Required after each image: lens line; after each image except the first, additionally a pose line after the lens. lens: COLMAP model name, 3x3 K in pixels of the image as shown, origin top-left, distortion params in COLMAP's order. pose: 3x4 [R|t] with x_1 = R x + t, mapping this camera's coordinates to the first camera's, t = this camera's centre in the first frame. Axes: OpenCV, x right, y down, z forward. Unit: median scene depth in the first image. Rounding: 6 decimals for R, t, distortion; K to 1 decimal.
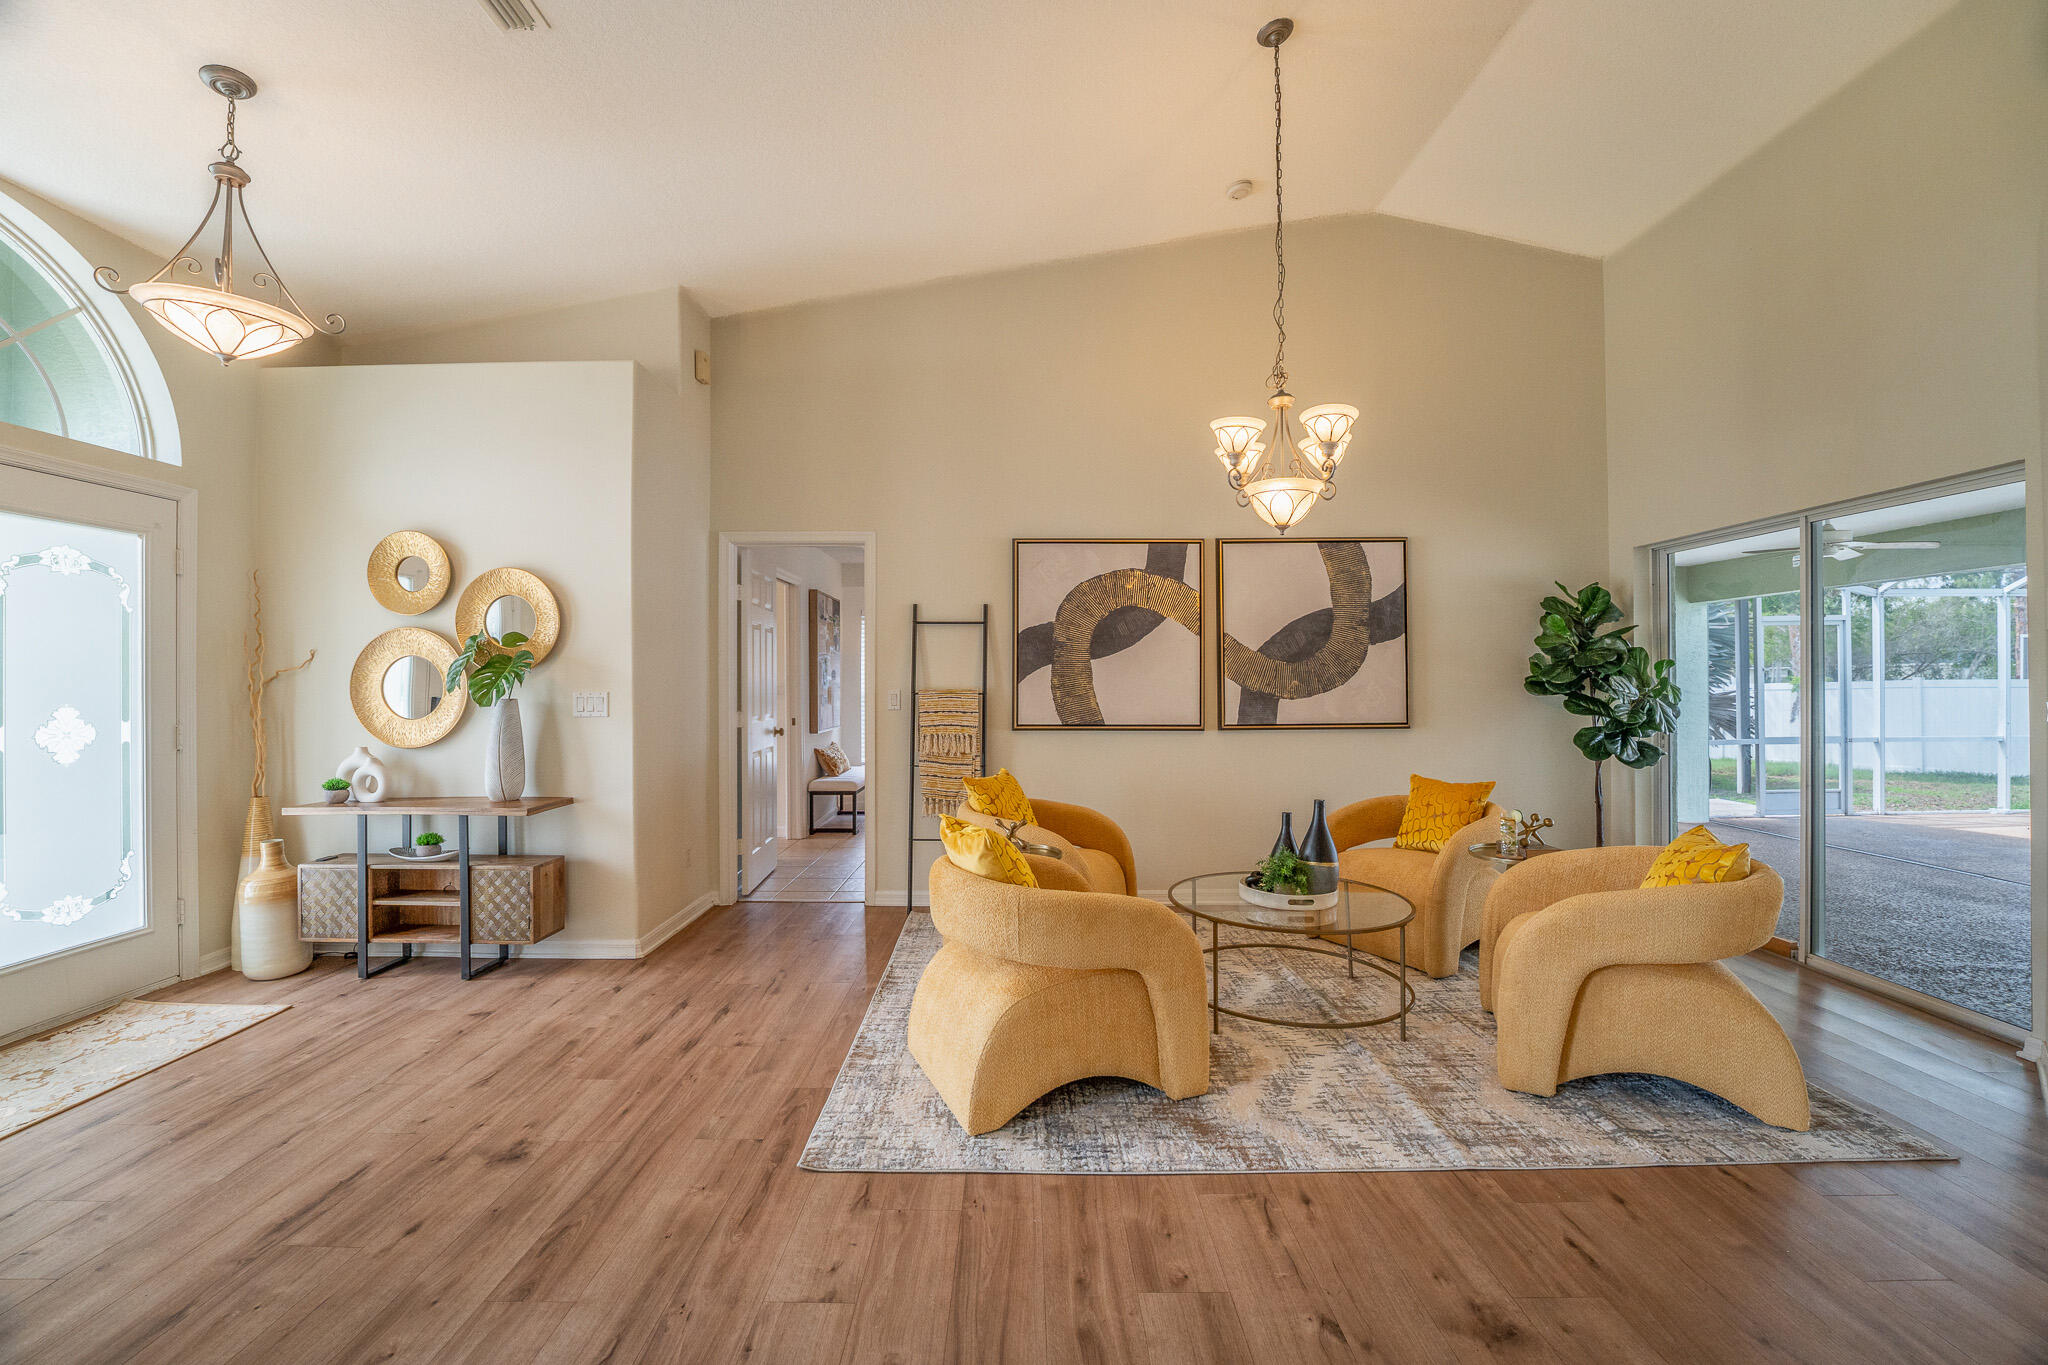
lens RADIAL K [[834.7, 0, 1010.2], [0, 834.7, 674.2], [0, 0, 1]] dist [0.001798, -0.001633]
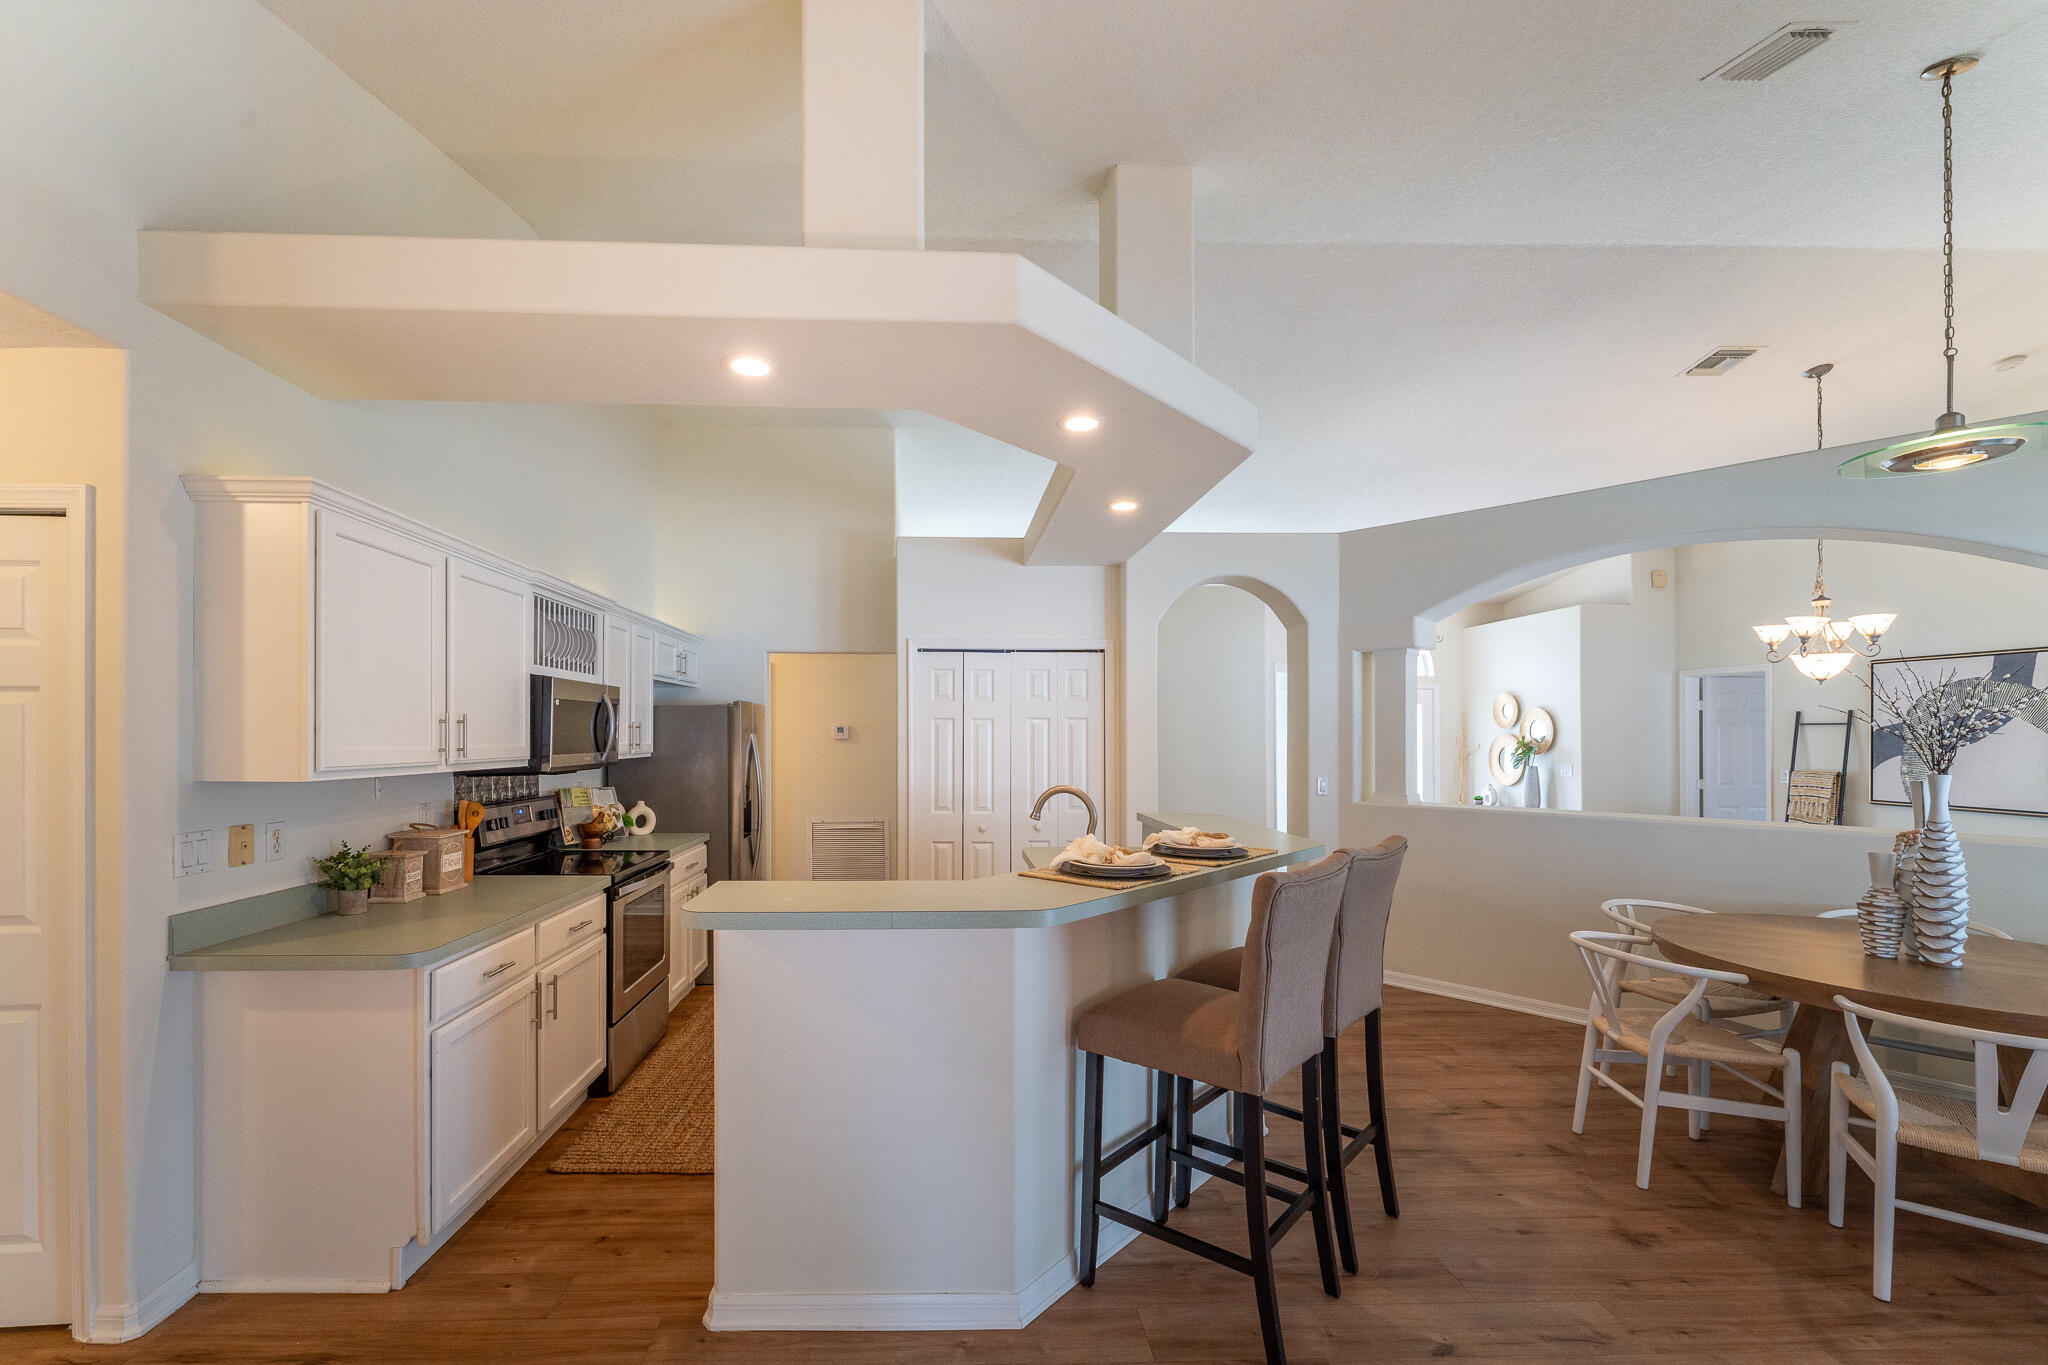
lens RADIAL K [[834.7, 0, 988.5], [0, 834.7, 729.3], [0, 0, 1]] dist [0.001798, -0.001633]
pose [[0.079302, -0.006208, -0.996831, 1.231452], [0.006263, 0.999964, -0.005729, -0.053676], [0.996831, -0.005789, 0.079338, -0.515673]]
